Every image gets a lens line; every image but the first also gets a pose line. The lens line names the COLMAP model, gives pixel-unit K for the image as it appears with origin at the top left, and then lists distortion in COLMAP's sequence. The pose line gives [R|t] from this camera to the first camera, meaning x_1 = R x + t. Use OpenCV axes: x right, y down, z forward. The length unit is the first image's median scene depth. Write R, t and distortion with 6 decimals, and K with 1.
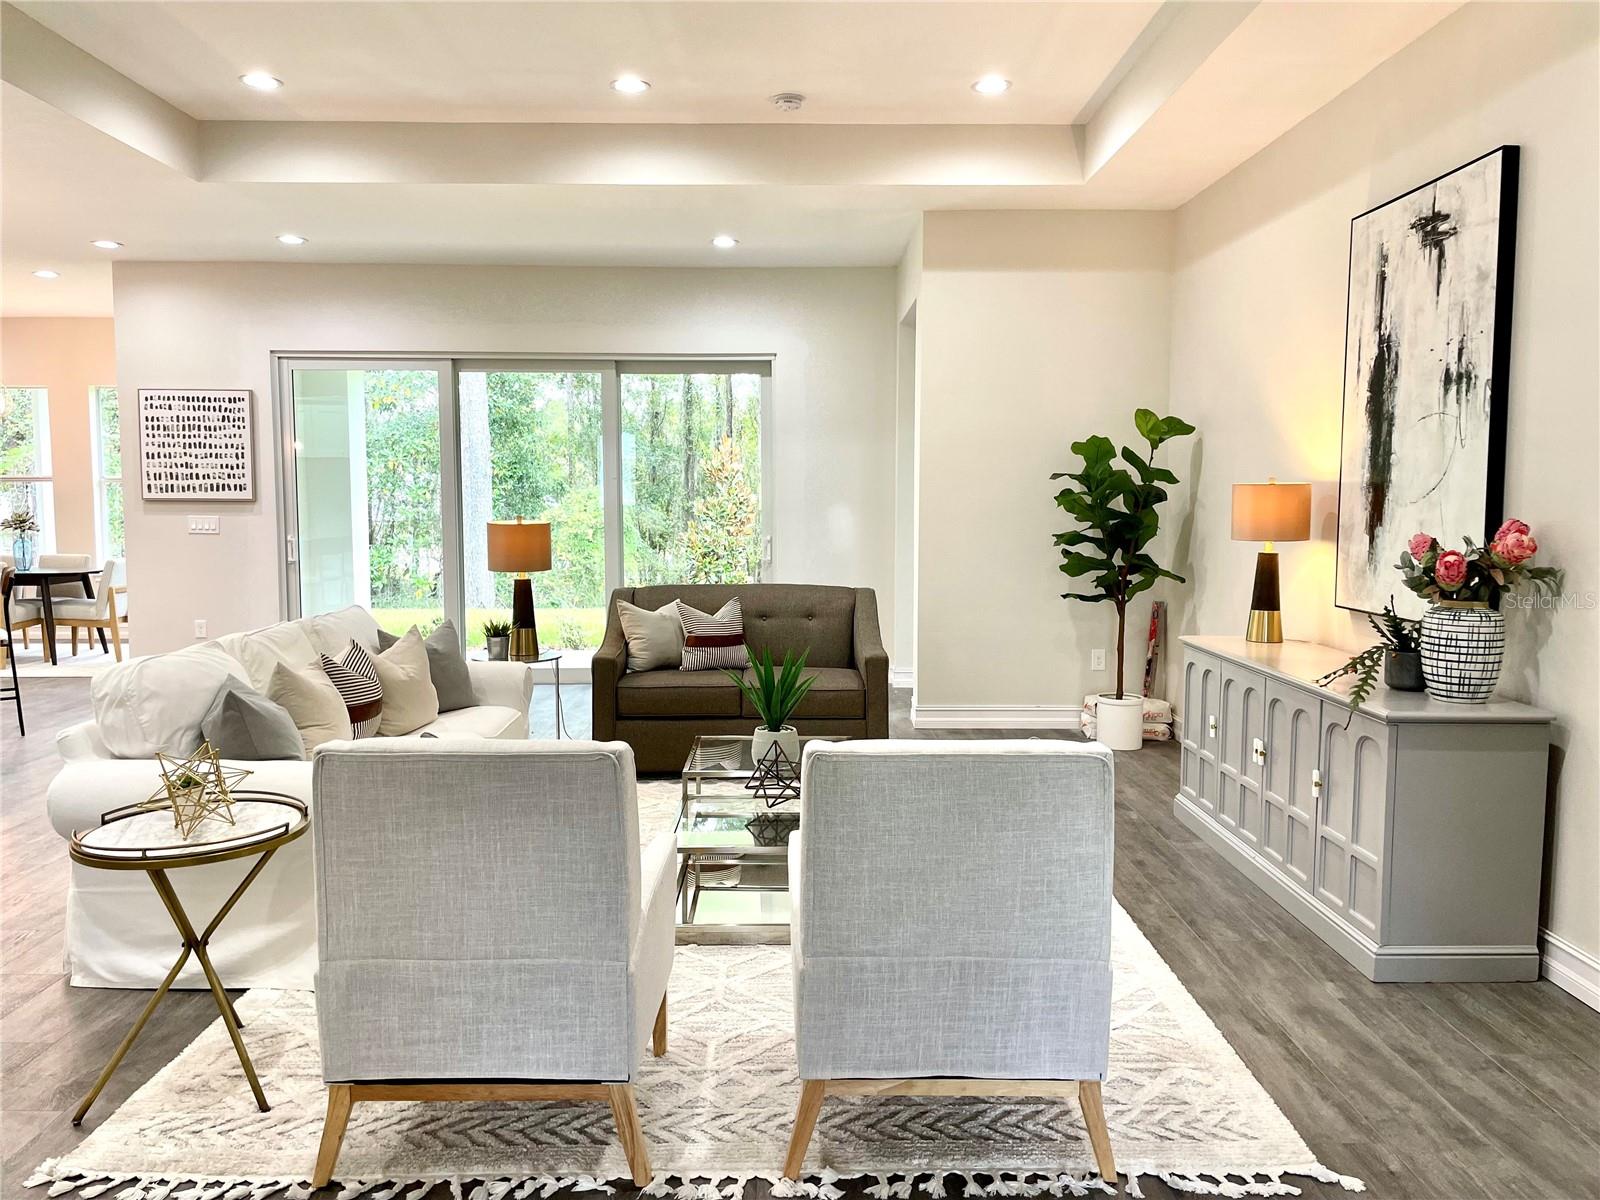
lens RADIAL K [[1213.8, 0, 800.0], [0, 1213.8, 600.0], [0, 0, 1]] dist [0.156703, -0.251162]
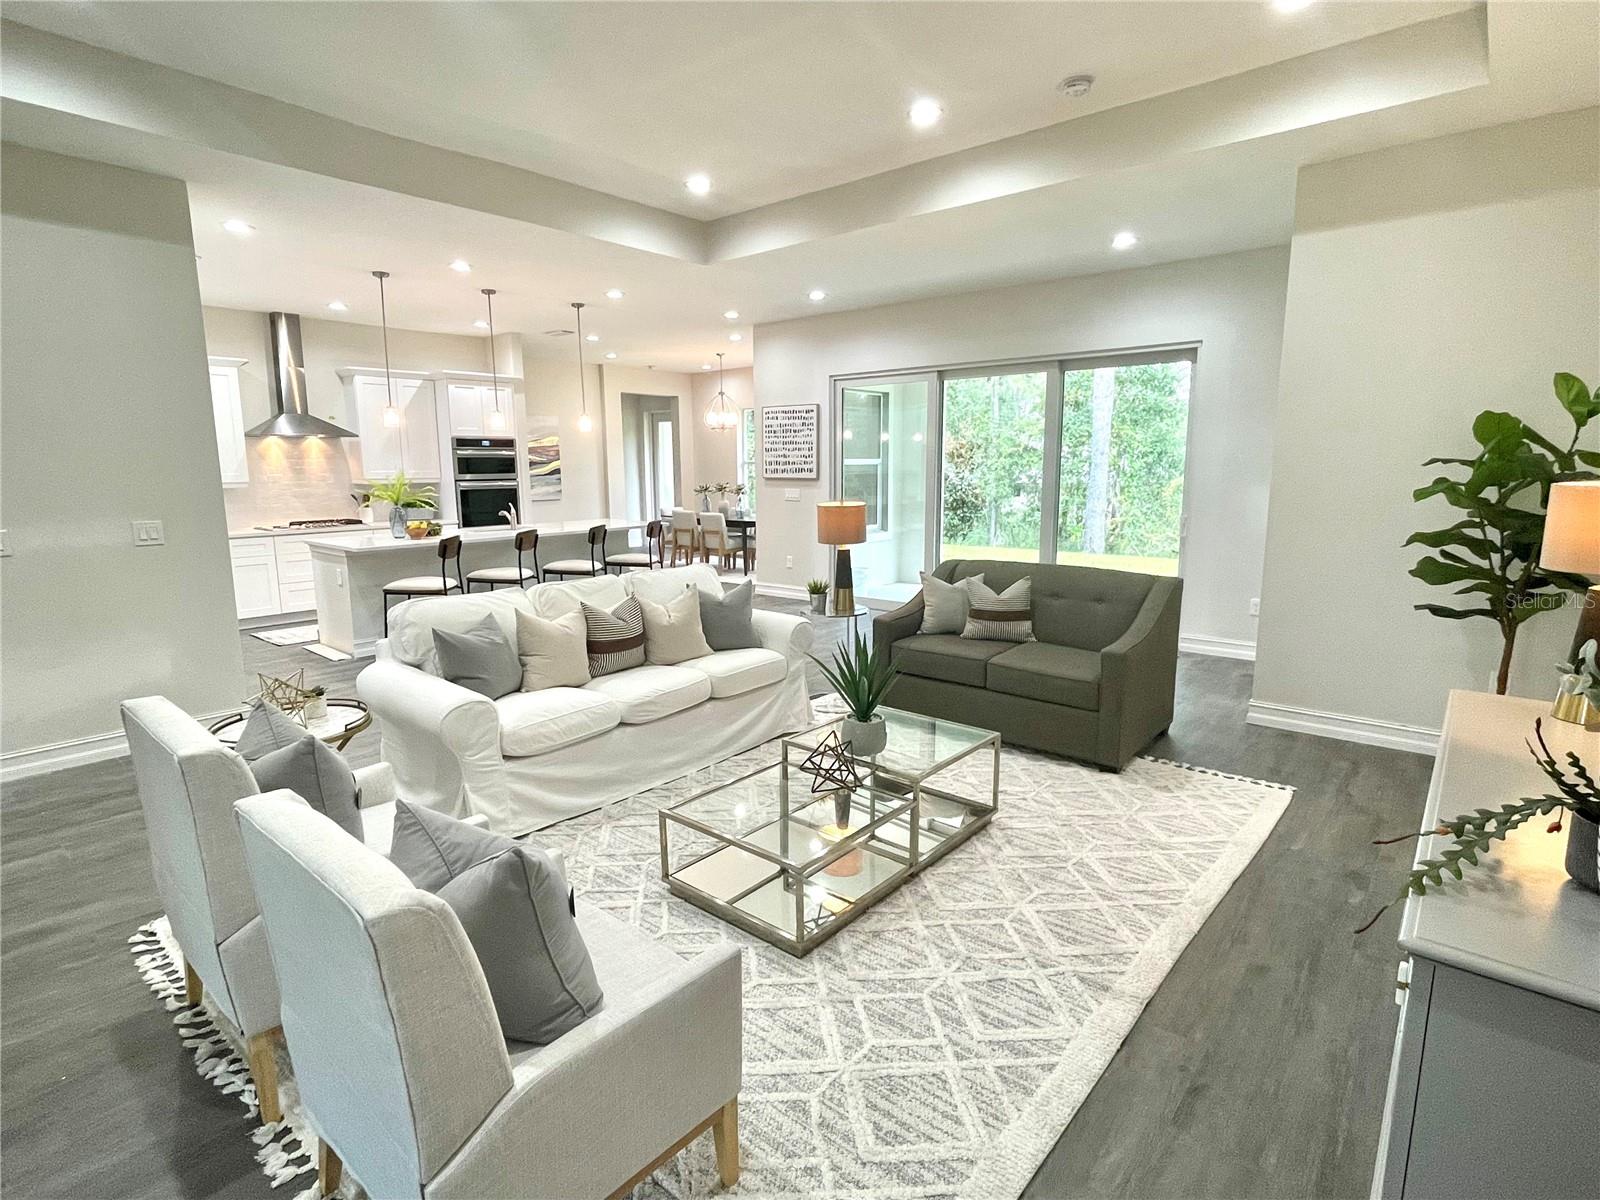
lens RADIAL K [[822.7, 0, 796.8], [0, 822.7, 605.9], [0, 0, 1]] dist [0.000626, -0.000204]
pose [[0.751093, 0.108684, -0.651190, 0.260903], [-0.051663, 0.993008, 0.106145, -0.041322], [0.658172, -0.046083, 0.751456, 0.296020]]
